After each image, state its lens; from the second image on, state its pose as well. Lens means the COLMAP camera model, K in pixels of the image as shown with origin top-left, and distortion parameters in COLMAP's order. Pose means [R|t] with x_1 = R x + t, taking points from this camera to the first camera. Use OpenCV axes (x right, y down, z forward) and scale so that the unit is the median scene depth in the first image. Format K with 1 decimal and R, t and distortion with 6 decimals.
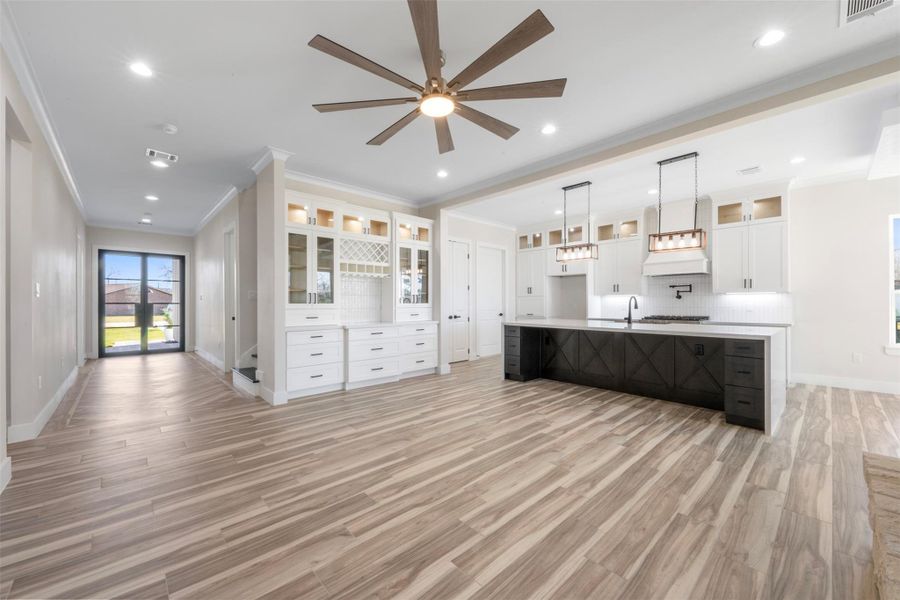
lens RADIAL K [[350.8, 0, 440.8], [0, 350.8, 306.1], [0, 0, 1]] dist [-0.000814, -0.001292]
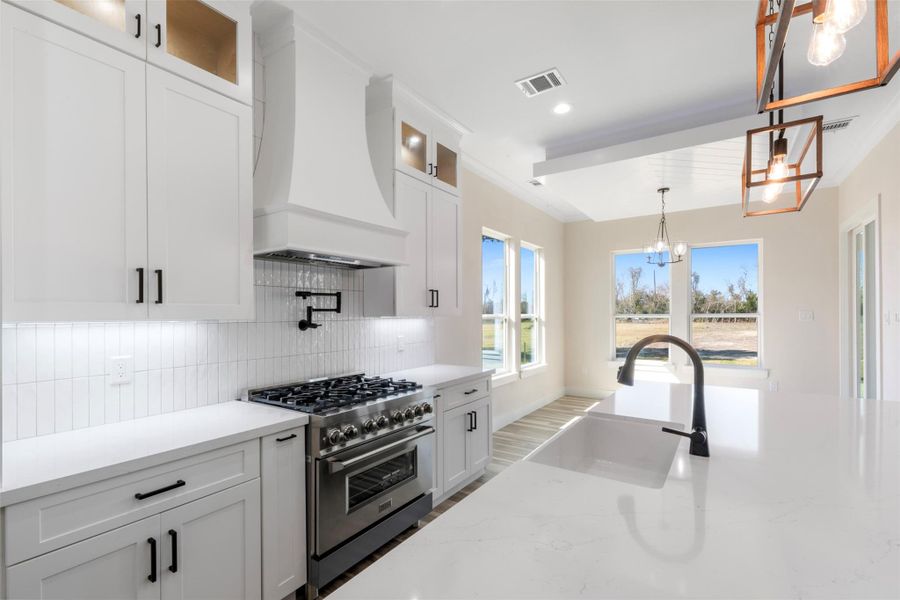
lens RADIAL K [[410.6, 0, 453.8], [0, 410.6, 309.1], [0, 0, 1]] dist [0.013082, -0.000923]
pose [[-0.238101, 0.015481, 0.971117, 0.257423], [0.013870, 0.999825, -0.012538, -0.037254], [-0.971141, 0.010484, -0.238274, 1.026233]]
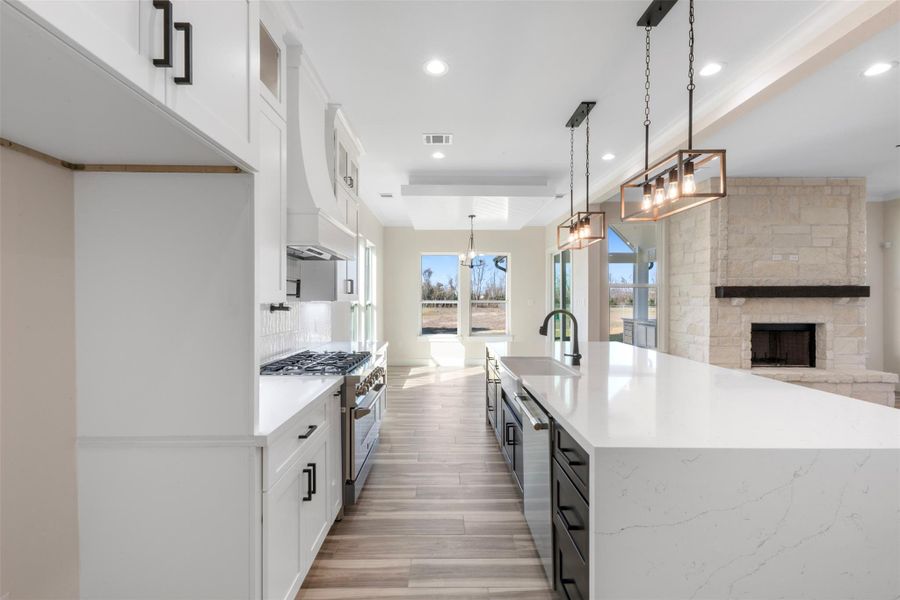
lens RADIAL K [[385.6, 0, 447.4], [0, 385.6, 299.7], [0, 0, 1]] dist [0.003142, 0.000128]
pose [[-0.752791, 0.003469, 0.658251, 0.259388], [0.007983, 0.999961, 0.003860, -0.039108], [-0.658211, 0.008161, -0.752789, 1.304131]]
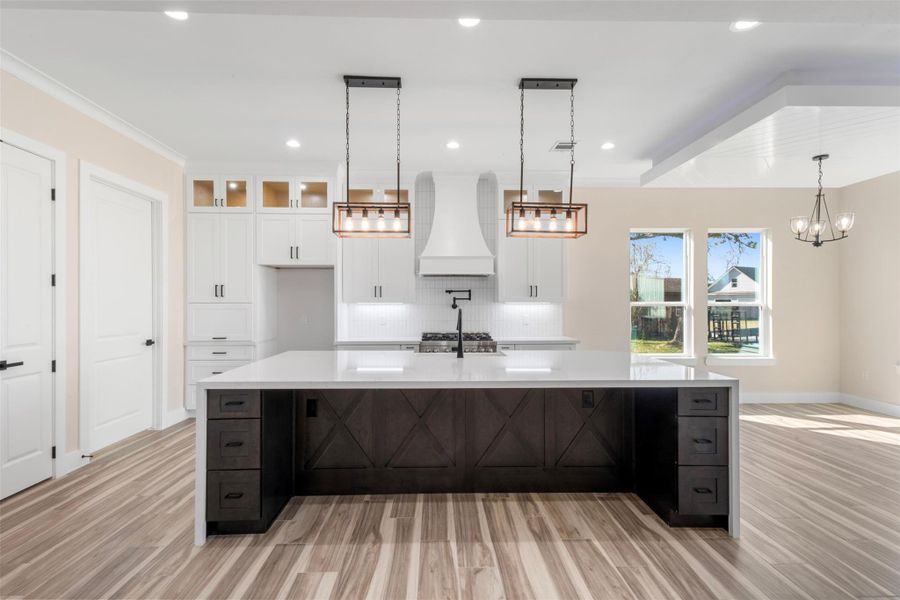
lens RADIAL K [[410.6, 0, 445.9], [0, 410.6, 303.2], [0, 0, 1]] dist [0.013082, -0.000923]
pose [[0.645307, 0.003409, 0.763916, 0.014880], [0.005070, 0.999949, -0.008745, -0.026908], [-0.763906, 0.009516, 0.645257, 0.496964]]
